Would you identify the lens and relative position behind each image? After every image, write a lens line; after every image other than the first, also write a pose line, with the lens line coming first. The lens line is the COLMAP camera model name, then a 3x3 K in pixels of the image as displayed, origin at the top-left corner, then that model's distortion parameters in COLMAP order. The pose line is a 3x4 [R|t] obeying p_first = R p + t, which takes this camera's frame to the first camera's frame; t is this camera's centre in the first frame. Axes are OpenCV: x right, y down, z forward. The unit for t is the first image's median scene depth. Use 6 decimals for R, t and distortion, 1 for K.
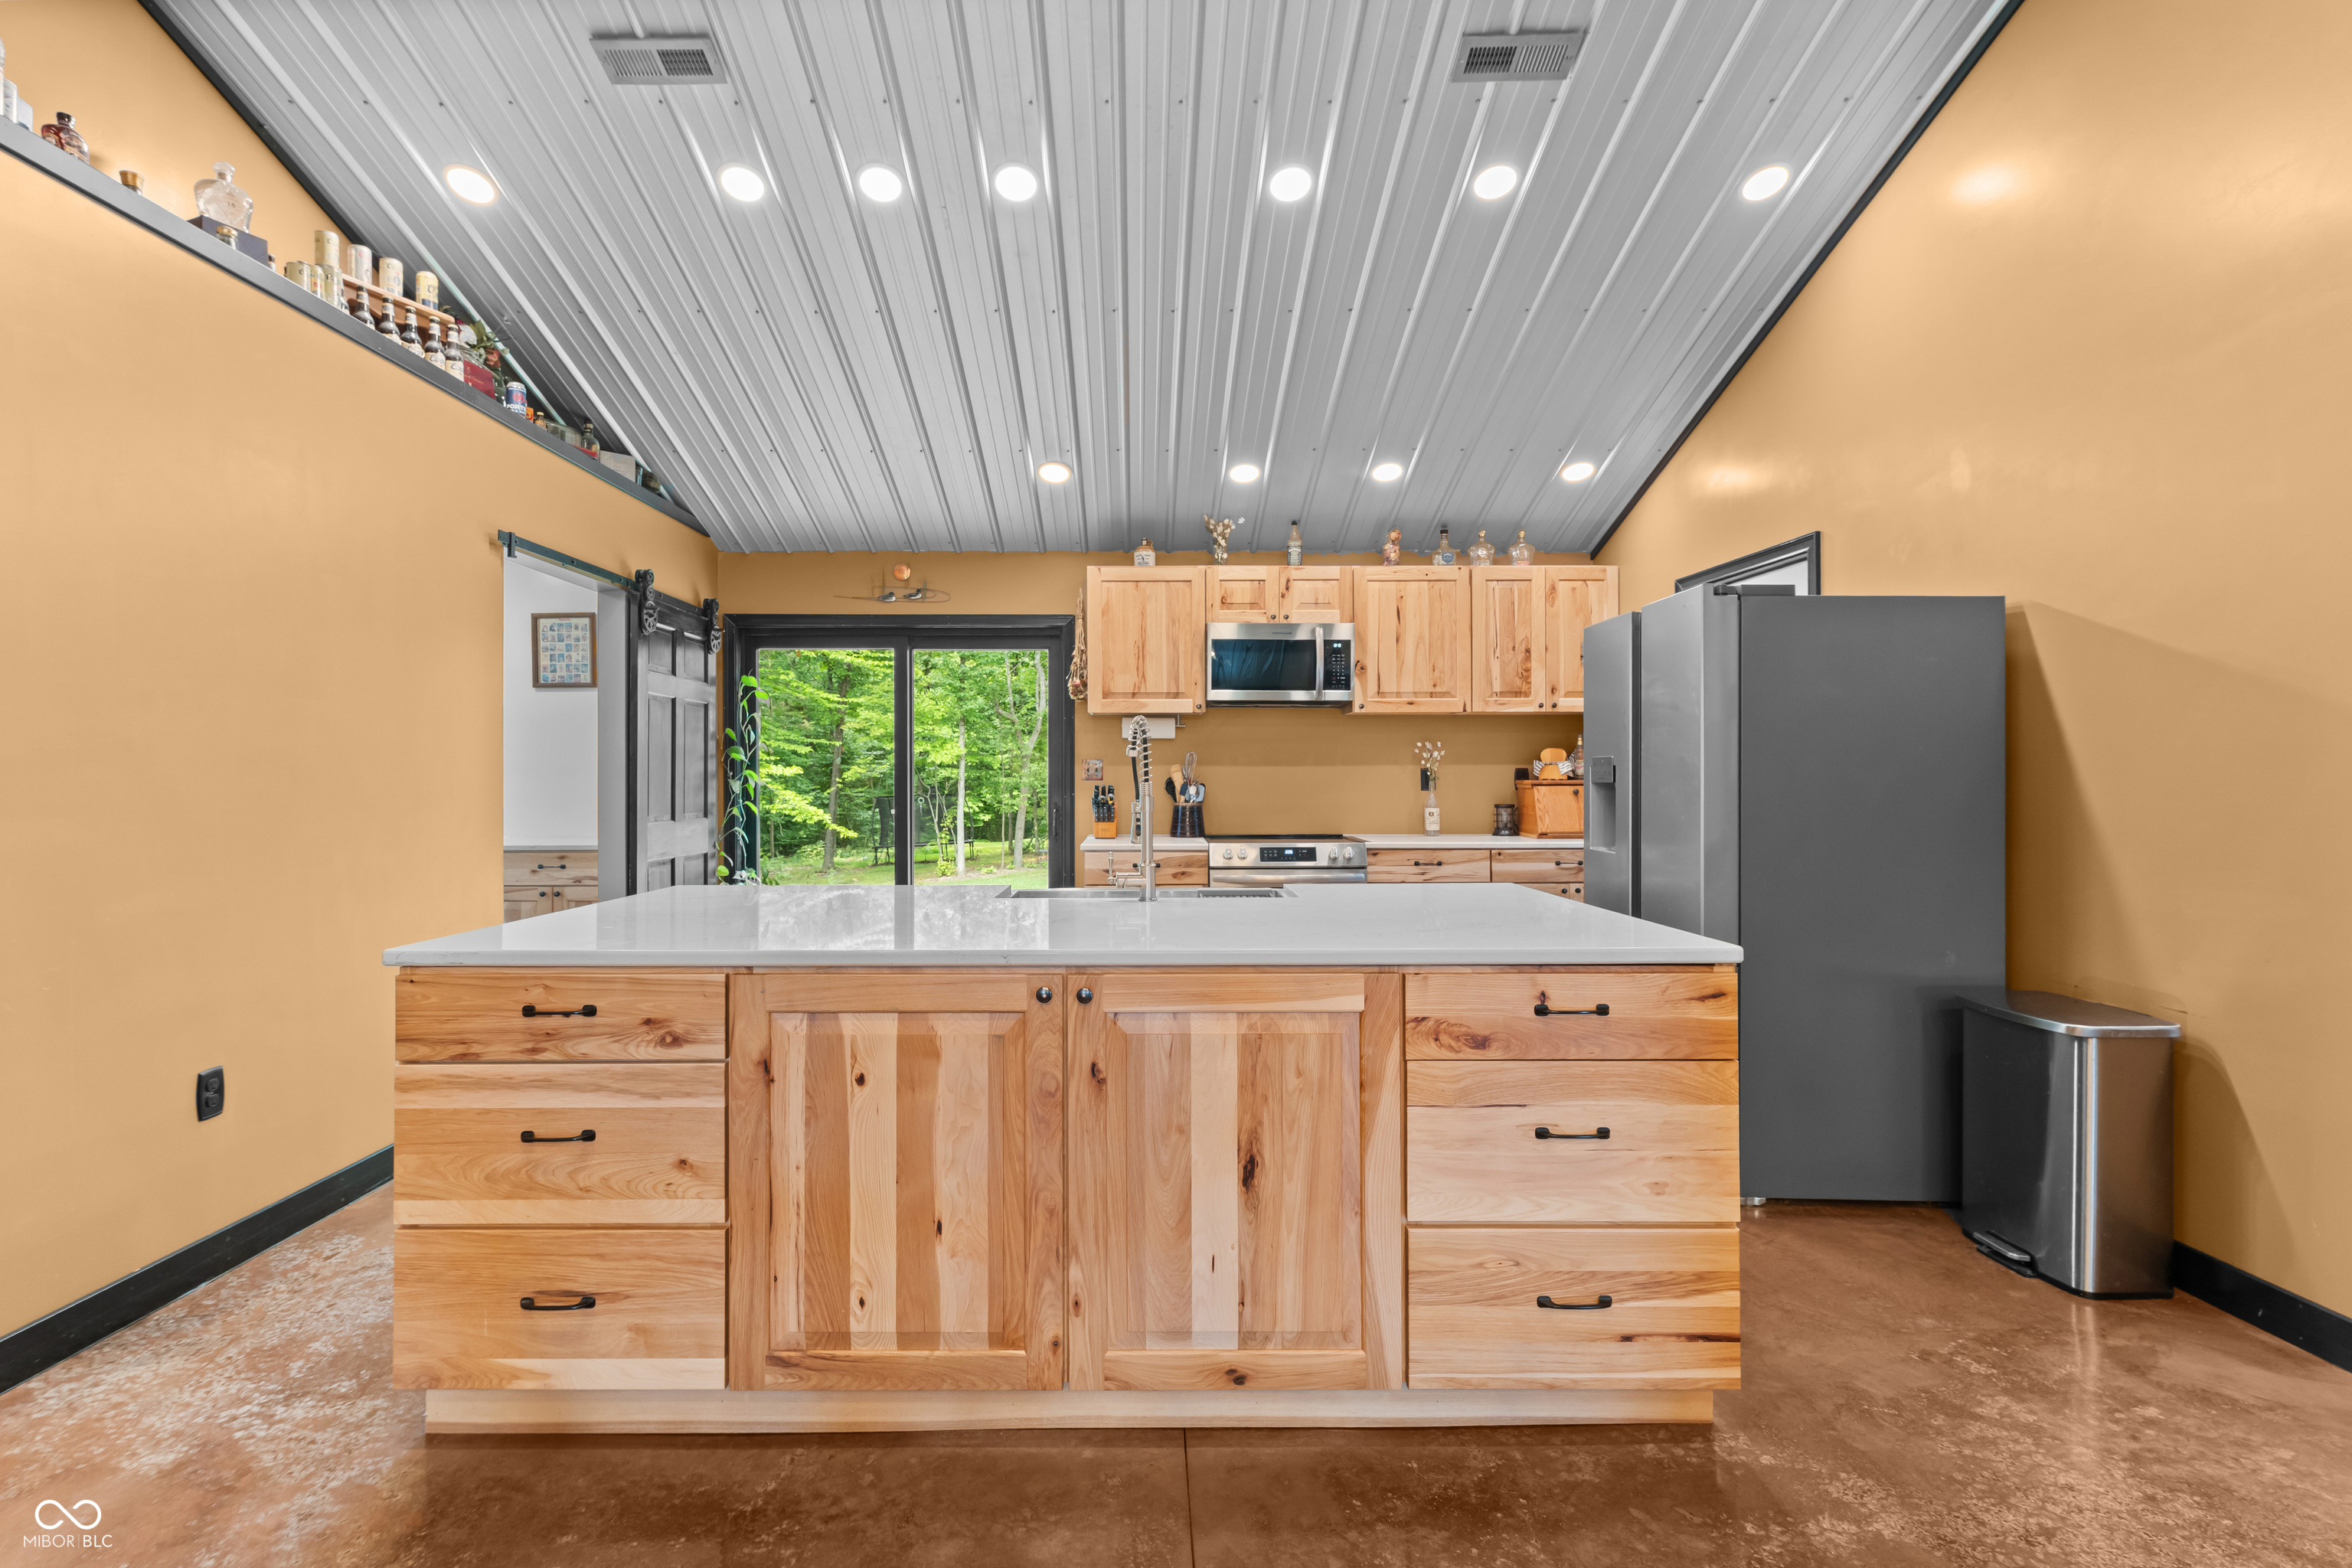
lens RADIAL K [[1100.0, 0, 1159.5], [0, 1100.0, 772.1], [0, 0, 1]] dist [-0.002686, 0.000644]
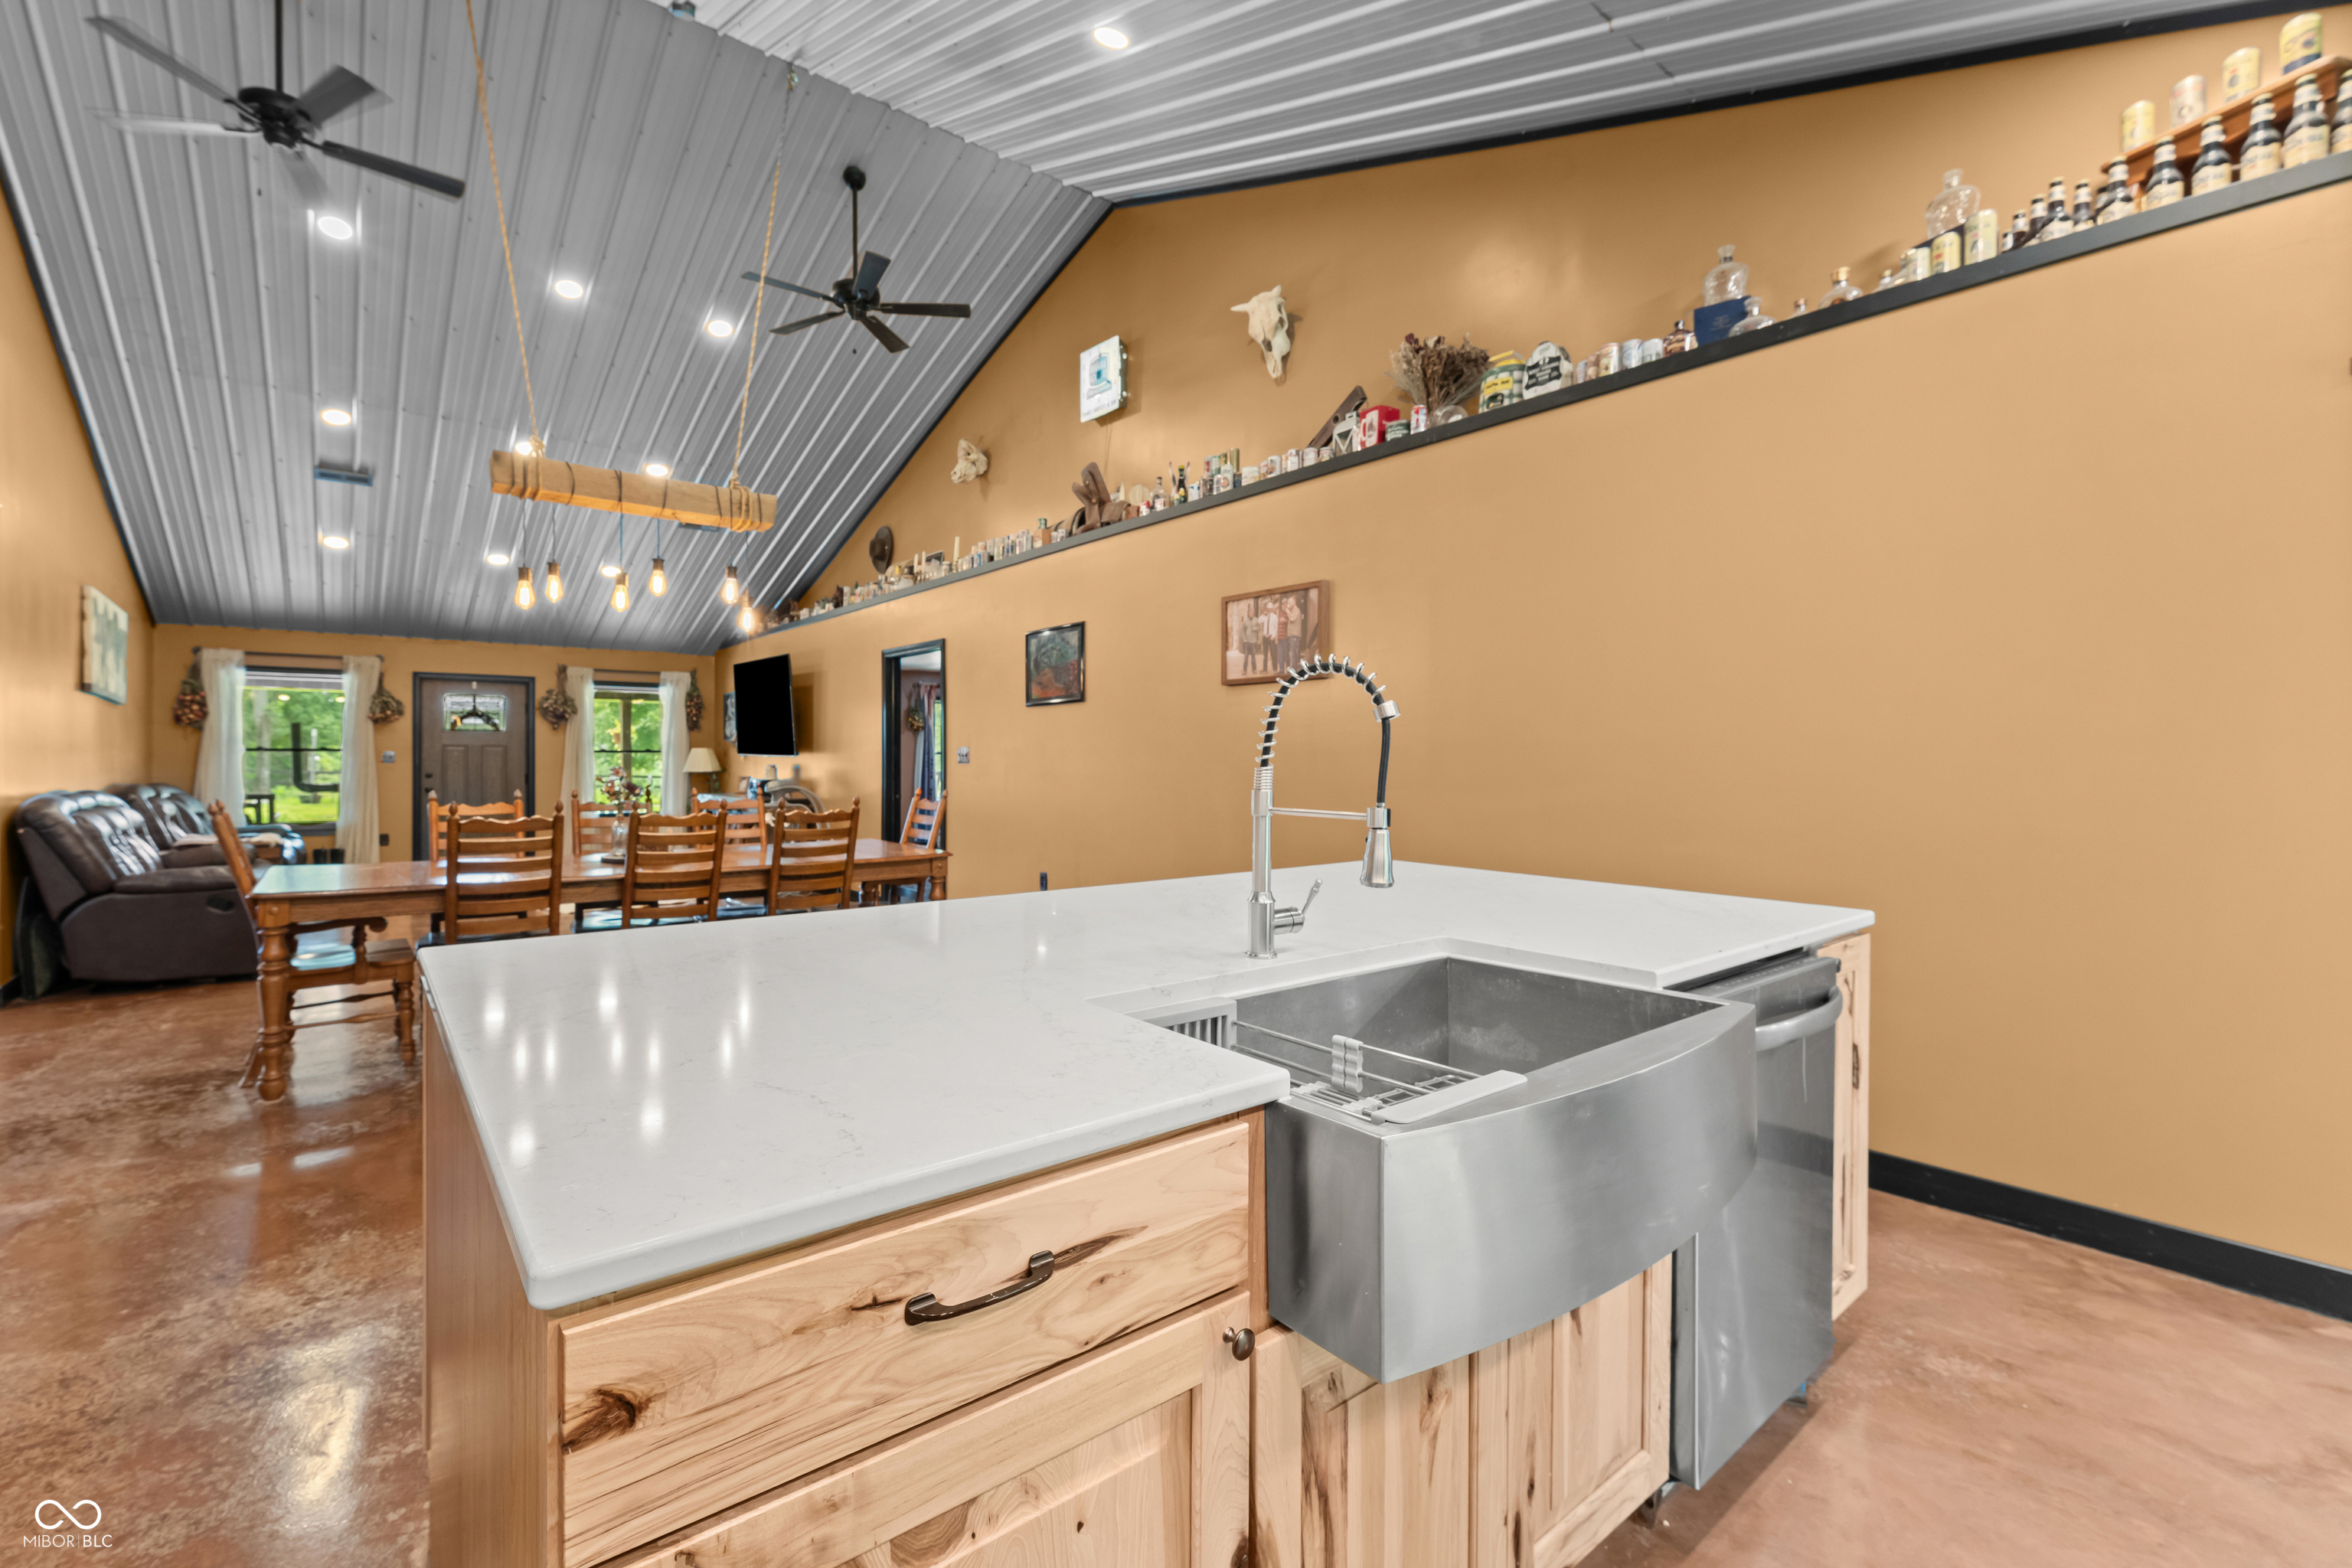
lens RADIAL K [[953.4, 0, 1059.3], [0, 953.4, 765.7], [0, 0, 1]] dist [-0.000293, -0.001690]
pose [[-0.796276, 0.005296, -0.604910, 0.216741], [0.005515, 0.999984, 0.001496, 0.002645], [0.604908, -0.002145, -0.796292, 0.701945]]
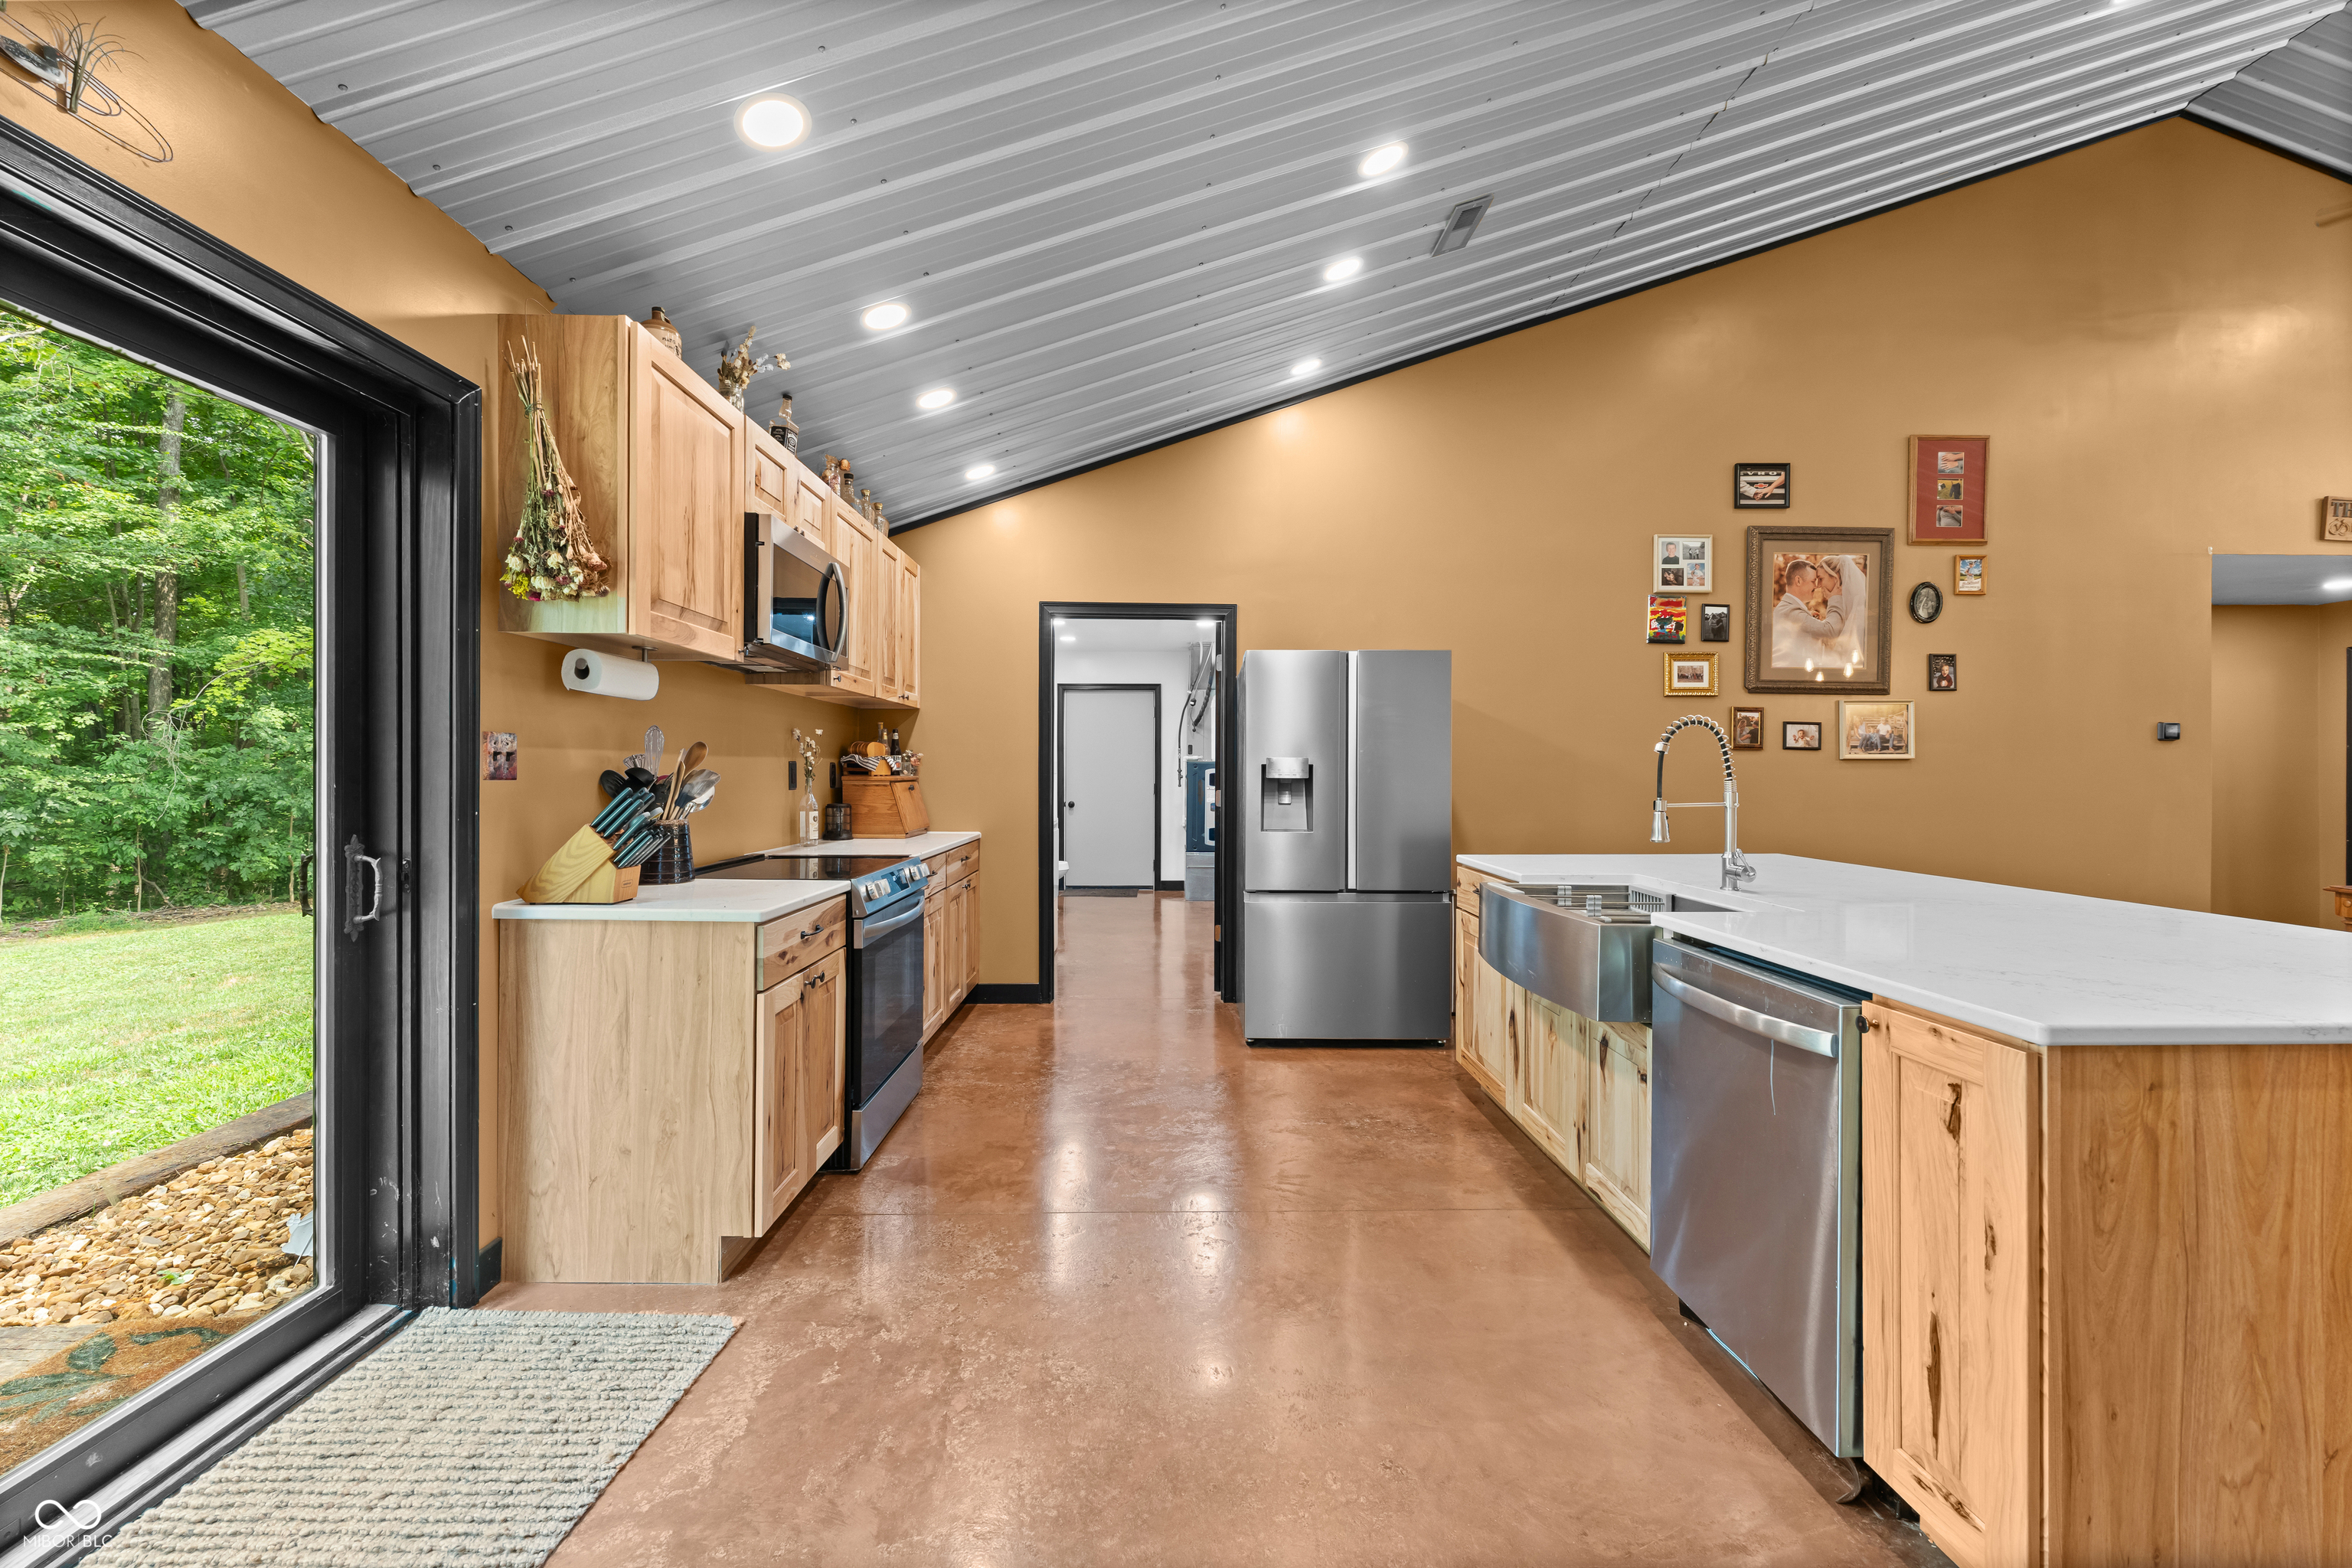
lens RADIAL K [[953.4, 0, 1165.2], [0, 953.4, 768.6], [0, 0, 1]] dist [-0.000293, -0.001690]
pose [[-0.005705, 0.001837, 0.999982, -0.494444], [-0.008550, 0.999962, -0.001886, 0.001523], [-0.999947, -0.008560, -0.005689, 0.823485]]
